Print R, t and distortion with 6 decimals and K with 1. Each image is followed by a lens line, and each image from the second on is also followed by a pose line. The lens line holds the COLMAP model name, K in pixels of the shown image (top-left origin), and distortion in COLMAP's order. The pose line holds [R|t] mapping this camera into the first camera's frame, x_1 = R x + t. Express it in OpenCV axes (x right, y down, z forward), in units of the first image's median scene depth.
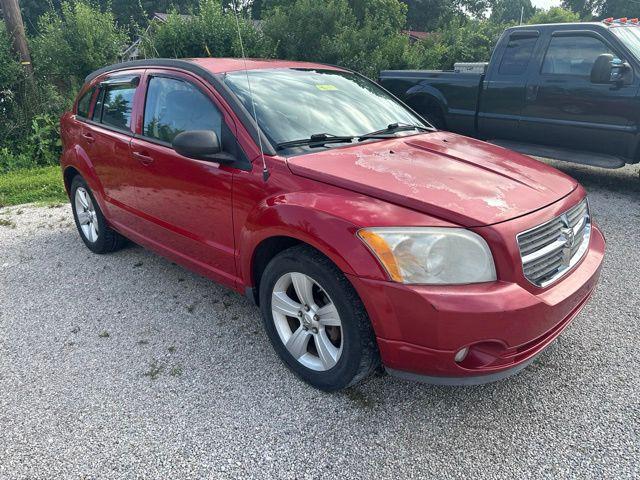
lens RADIAL K [[449.2, 0, 318.2], [0, 449.2, 244.3], [0, 0, 1]] dist [0.027051, -0.030668]
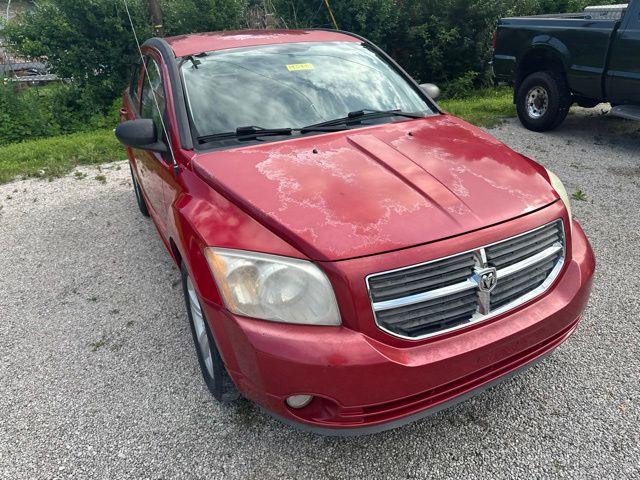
lens RADIAL K [[449.2, 0, 320.1], [0, 449.2, 238.0], [0, 0, 1]] dist [0.027051, -0.030668]
pose [[0.944010, 0.105597, -0.312562, 0.457189], [-0.075408, 0.991376, 0.107180, -0.128921], [0.321184, -0.077609, 0.943831, 0.158943]]
